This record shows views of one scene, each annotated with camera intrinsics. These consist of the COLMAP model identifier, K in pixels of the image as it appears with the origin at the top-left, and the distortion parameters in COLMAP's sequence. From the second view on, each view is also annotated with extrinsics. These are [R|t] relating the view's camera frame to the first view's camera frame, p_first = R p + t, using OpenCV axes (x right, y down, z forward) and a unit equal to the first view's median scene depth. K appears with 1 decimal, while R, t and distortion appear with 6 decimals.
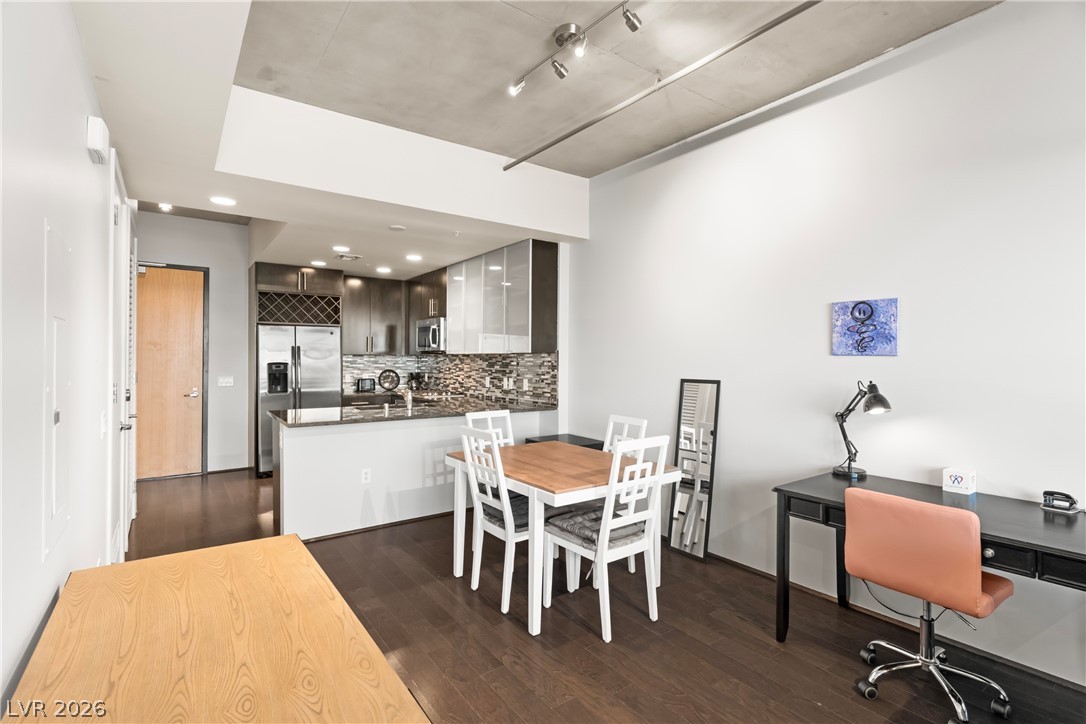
lens RADIAL K [[519.3, 0, 545.3], [0, 519.3, 359.7], [0, 0, 1]] dist [0.003438, 0.000825]
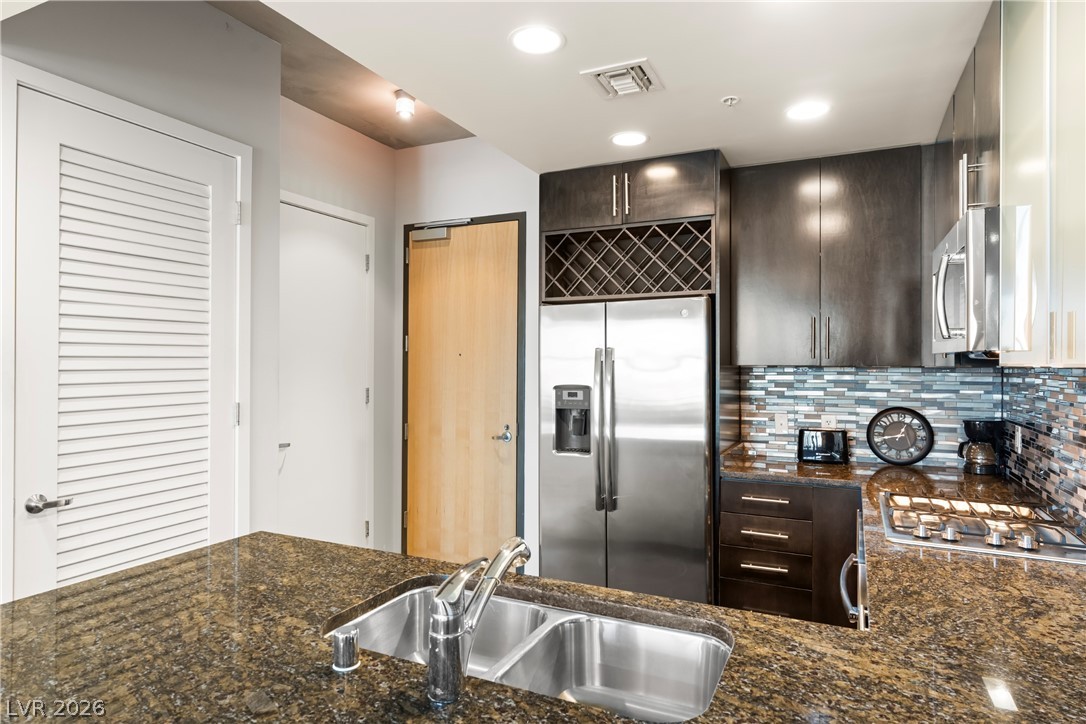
lens RADIAL K [[629.0, 0, 543.0], [0, 629.0, 362.0], [0, 0, 1]] dist [0.001082, 0.001901]
pose [[0.478220, -0.004968, -0.878226, -0.044287], [-0.000136, 0.999984, -0.005731, -0.011353], [0.878240, 0.002860, 0.478212, 0.690135]]
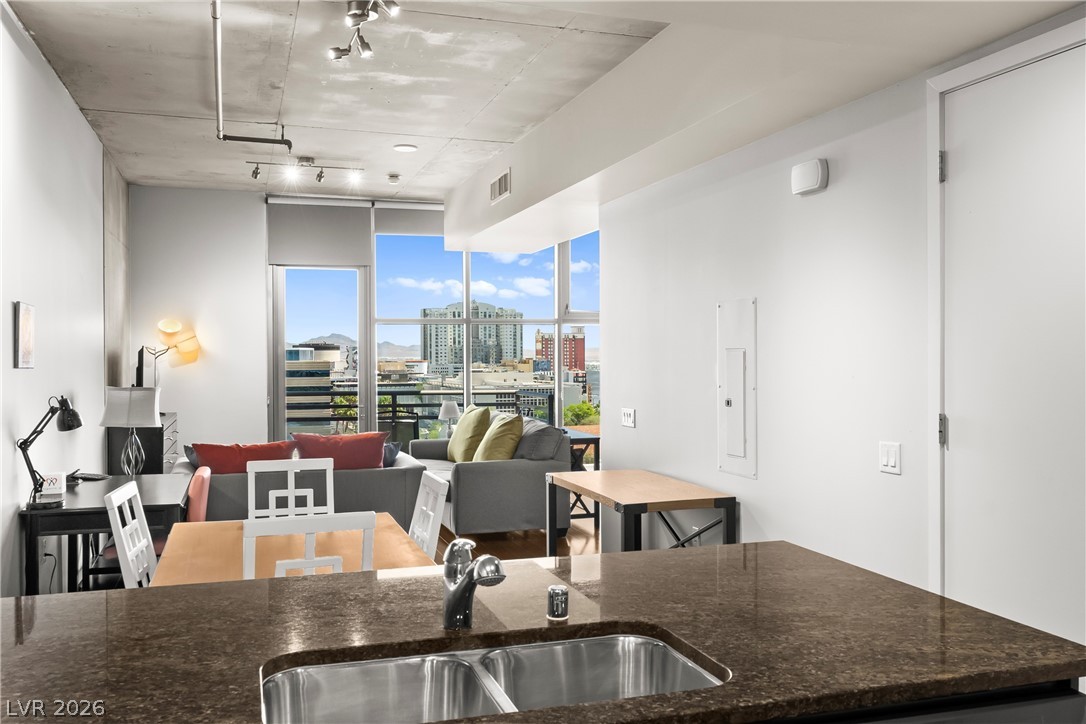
lens RADIAL K [[939.8, 0, 543.0], [0, 939.8, 362.0], [0, 0, 1]] dist [-0.003883, -0.001256]
pose [[-0.951205, -0.002928, 0.308546, -0.311538], [0.000055, 0.999953, 0.009659, -0.015457], [-0.308560, 0.009205, -0.951160, 1.017713]]
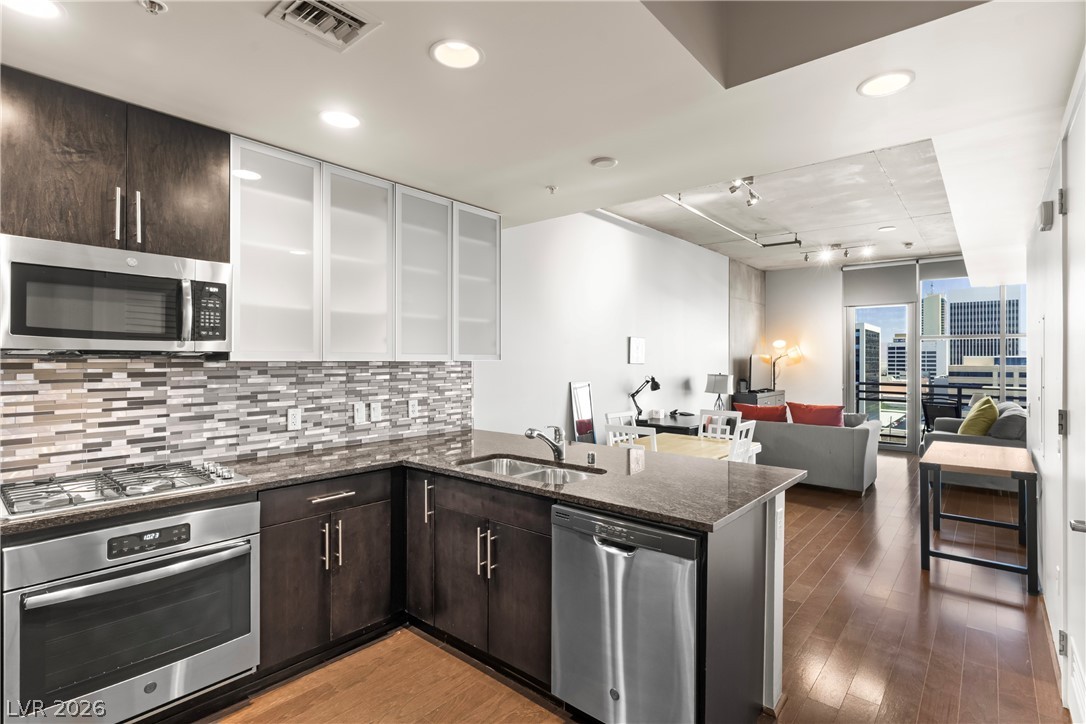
lens RADIAL K [[531.1, 0, 546.6], [0, 531.1, 360.3], [0, 0, 1]] dist [0.000049, 0.000025]
pose [[-0.249092, -0.005229, 0.968466, -0.624790], [-0.003895, 0.999983, 0.004397, -0.014248], [-0.968472, -0.002677, -0.249108, 0.866643]]
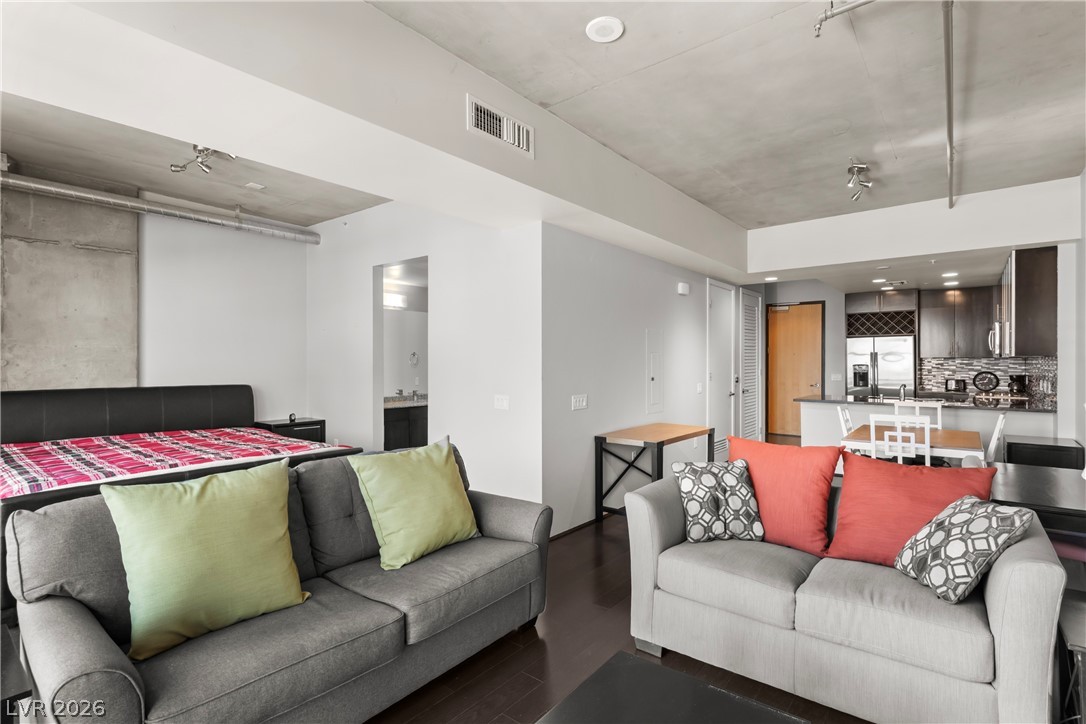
lens RADIAL K [[524.3, 0, 543.3], [0, 524.3, 358.7], [0, 0, 1]] dist [0.001712, 0.001053]
pose [[0.266554, -0.007023, -0.963794, 0.580416], [0.002771, 0.999975, -0.006520, -0.003062], [0.963816, -0.000933, 0.266567, -0.174714]]
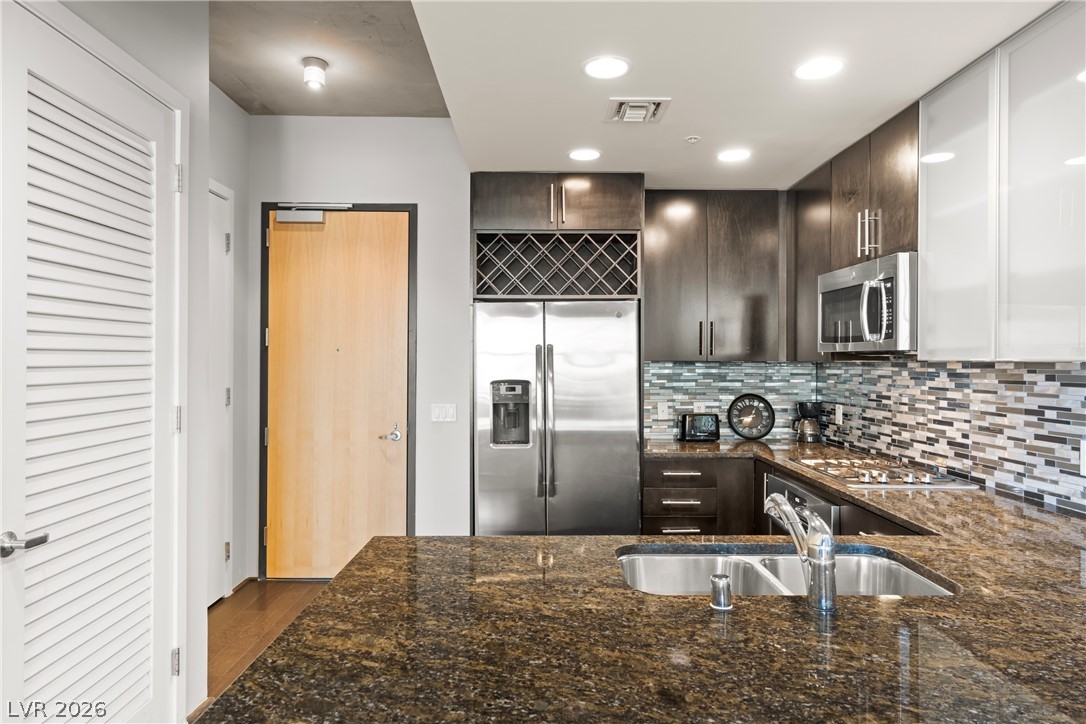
lens RADIAL K [[651.7, 0, 543.0], [0, 651.7, 362.0], [0, 0, 1]] dist [0.005780, 0.002561]
pose [[0.818398, -0.001982, -0.574649, -0.145635], [0.001659, 0.999998, -0.001087, -0.010078], [0.574650, -0.000064, 0.818399, 0.514366]]
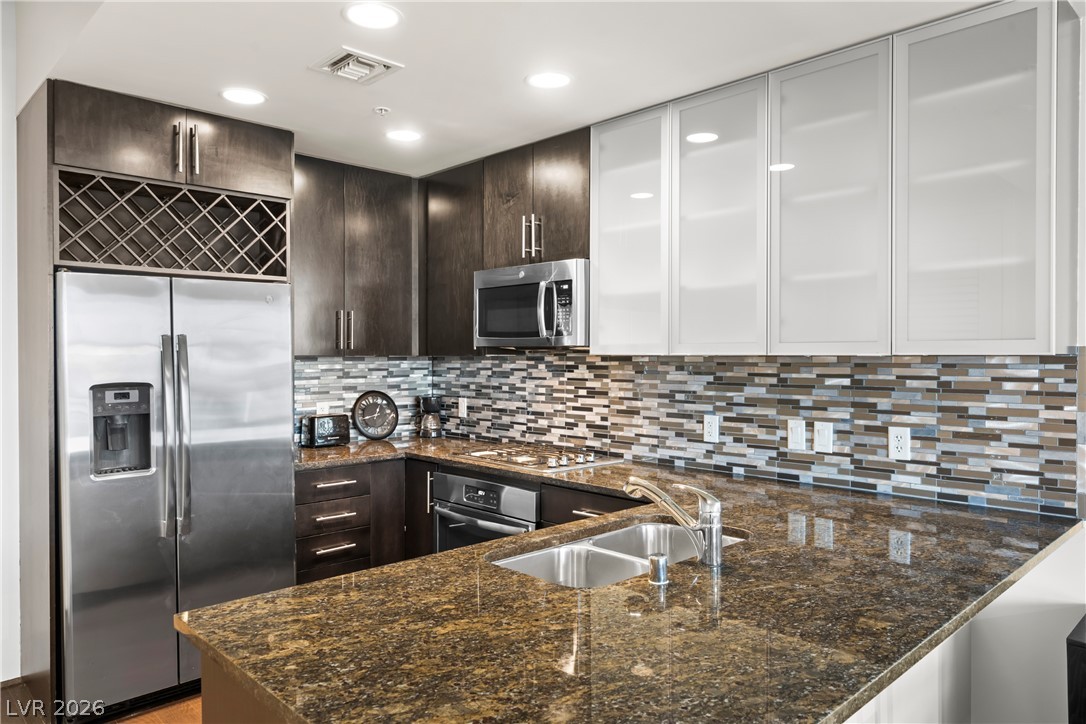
lens RADIAL K [[732.8, 0, 543.0], [0, 732.8, 362.0], [0, 0, 1]] dist [0.000958, 0.001941]
pose [[0.989352, -0.006621, 0.145392, -0.301248], [0.005068, 0.999926, 0.011049, -0.012002], [-0.145454, -0.010194, 0.989312, 0.469905]]
